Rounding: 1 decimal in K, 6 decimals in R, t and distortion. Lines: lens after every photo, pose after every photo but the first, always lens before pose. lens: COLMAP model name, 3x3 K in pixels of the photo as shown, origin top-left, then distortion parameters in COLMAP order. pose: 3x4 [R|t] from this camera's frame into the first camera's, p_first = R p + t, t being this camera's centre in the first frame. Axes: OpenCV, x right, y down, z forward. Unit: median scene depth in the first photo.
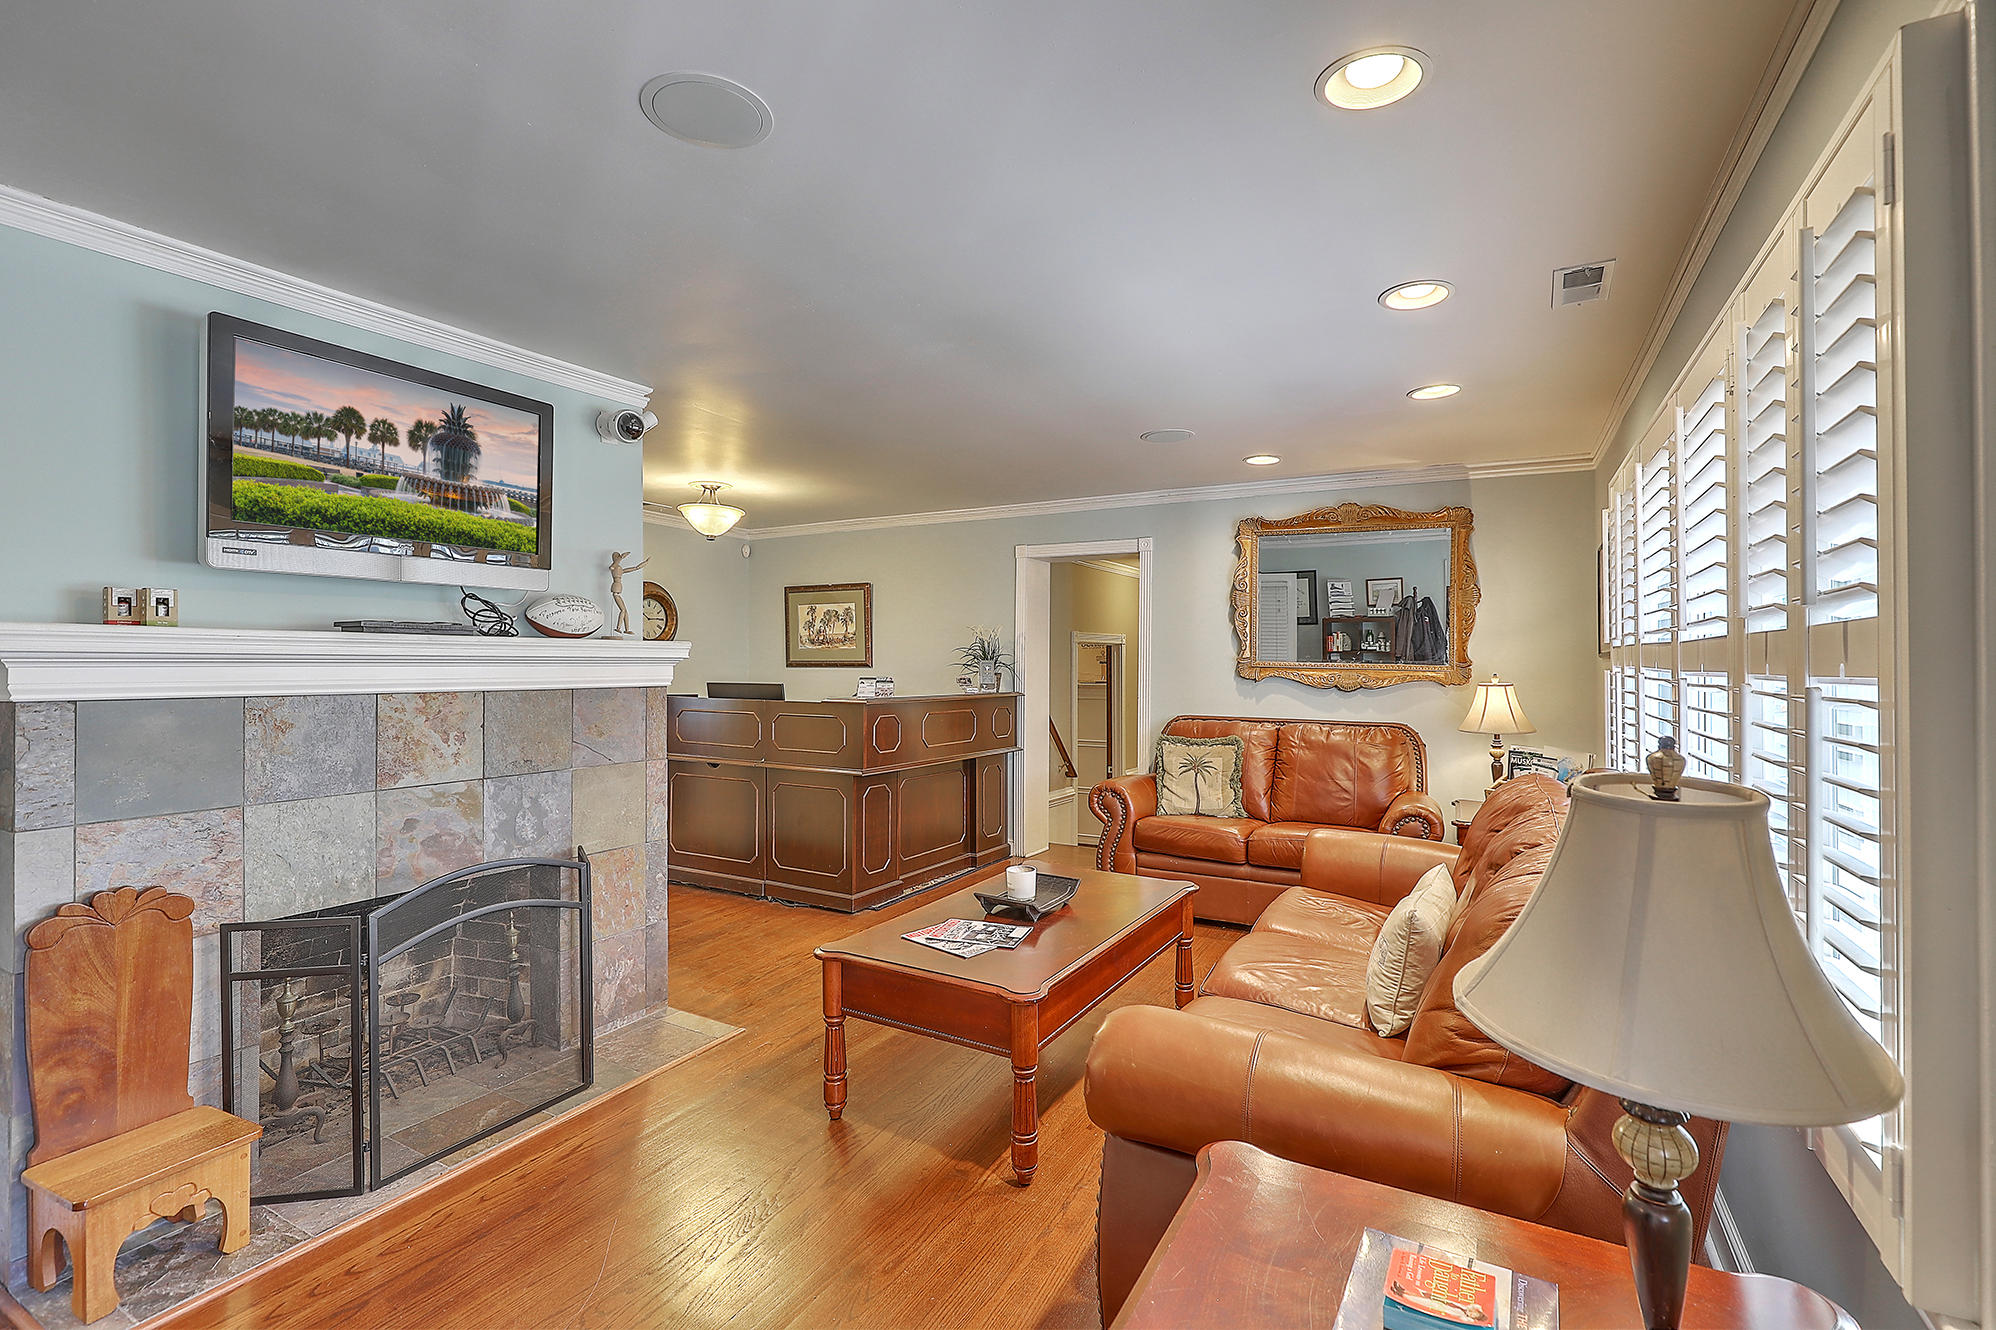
lens RADIAL K [[913.4, 0, 998.2], [0, 913.4, 651.0], [0, 0, 1]] dist [-0.001978, 0.011493]
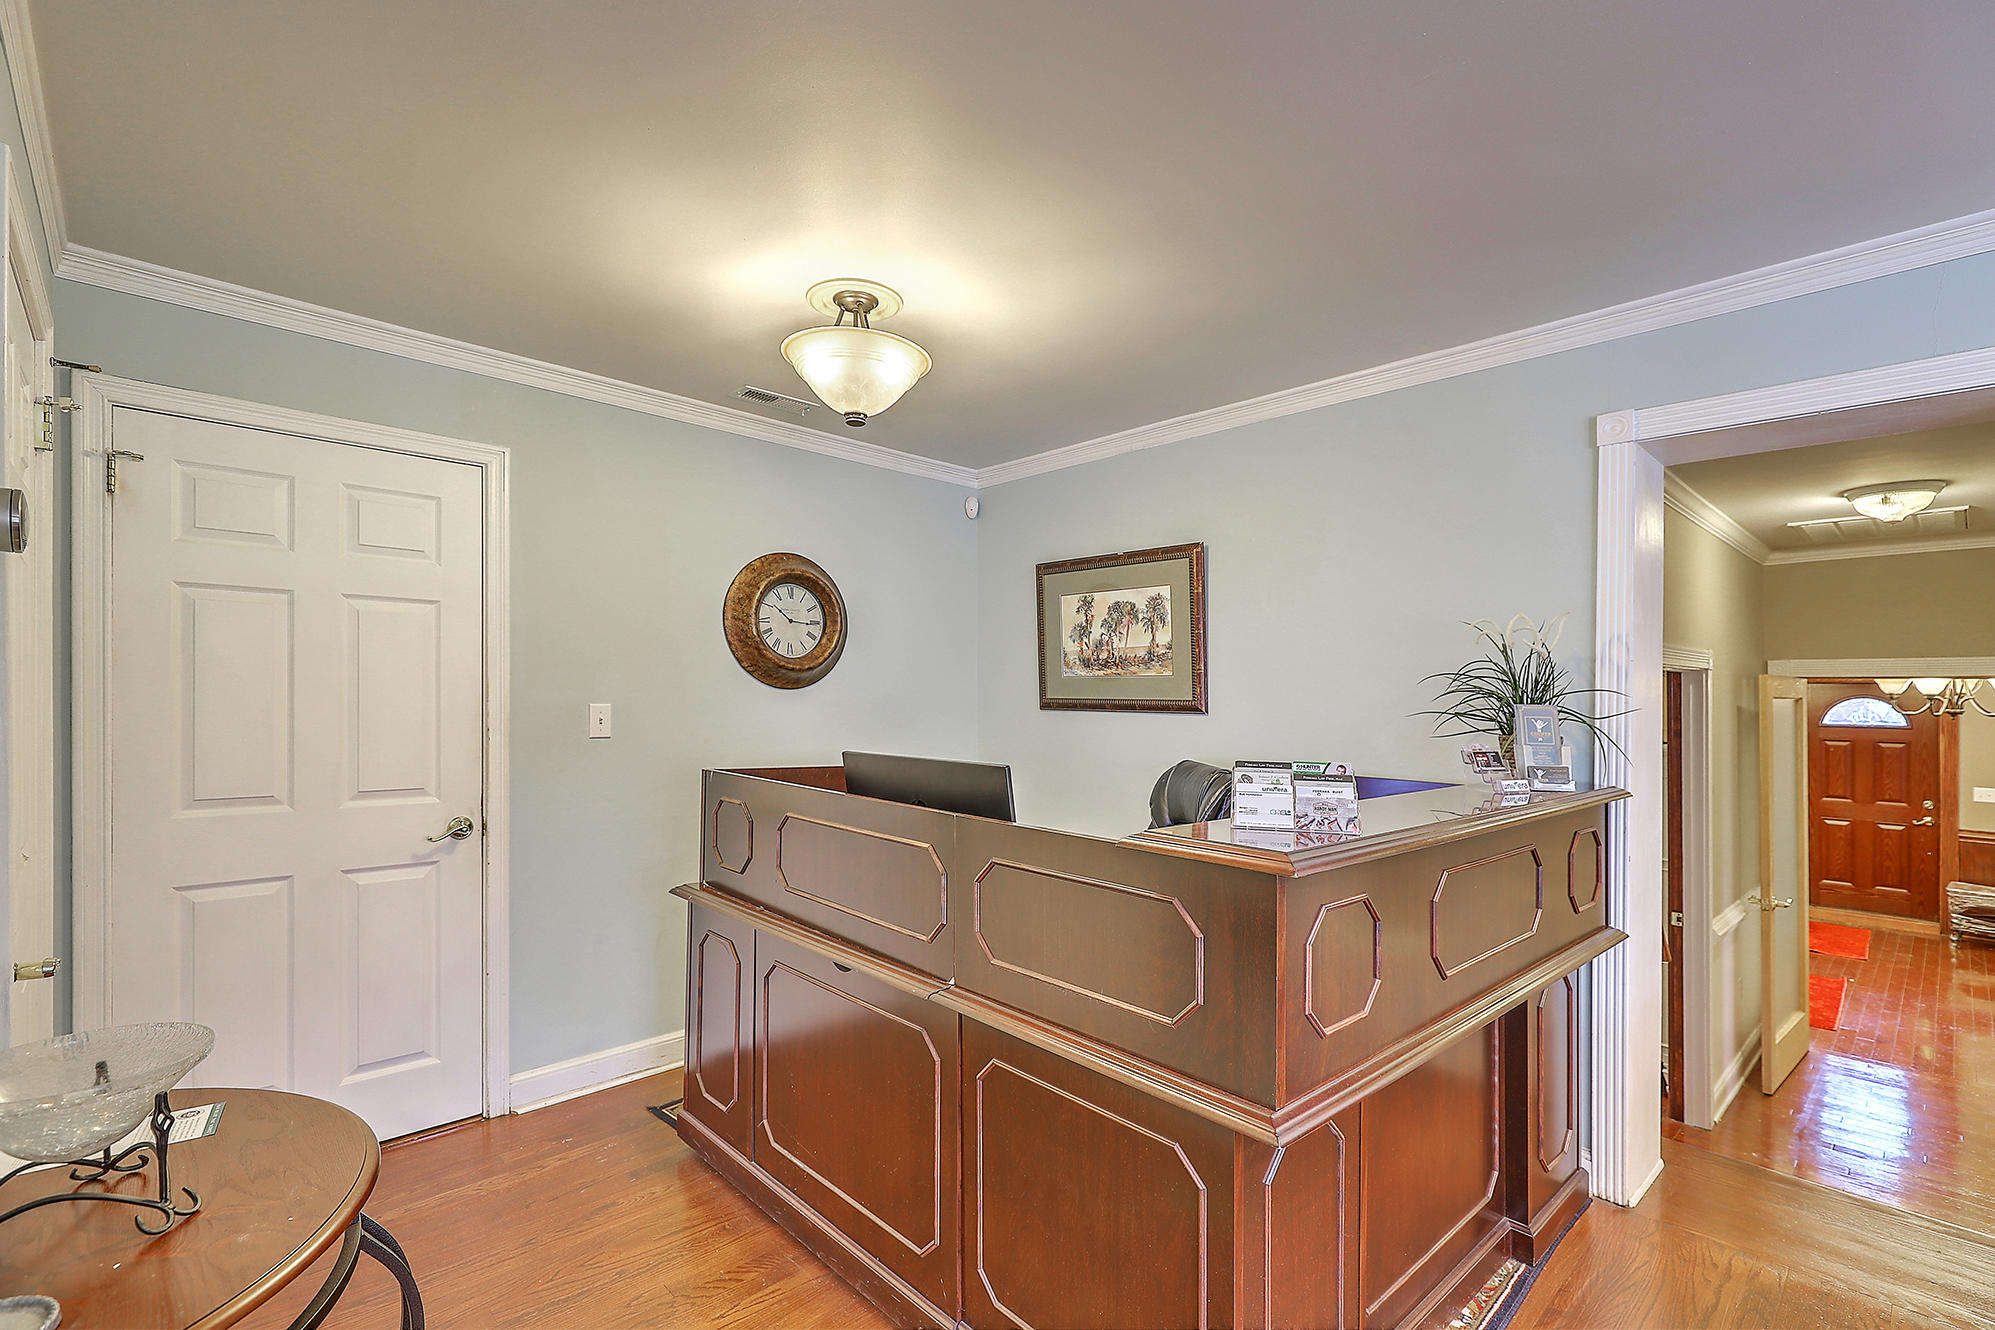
lens RADIAL K [[913.0, 0, 997.7], [0, 913.0, 651.0], [0, 0, 1]] dist [-0.001978, 0.011493]
pose [[0.955389, -0.010700, -0.295156, -0.099425], [-0.000190, 0.999321, -0.036843, 0.002129], [0.295350, 0.035255, 0.954739, 0.493152]]
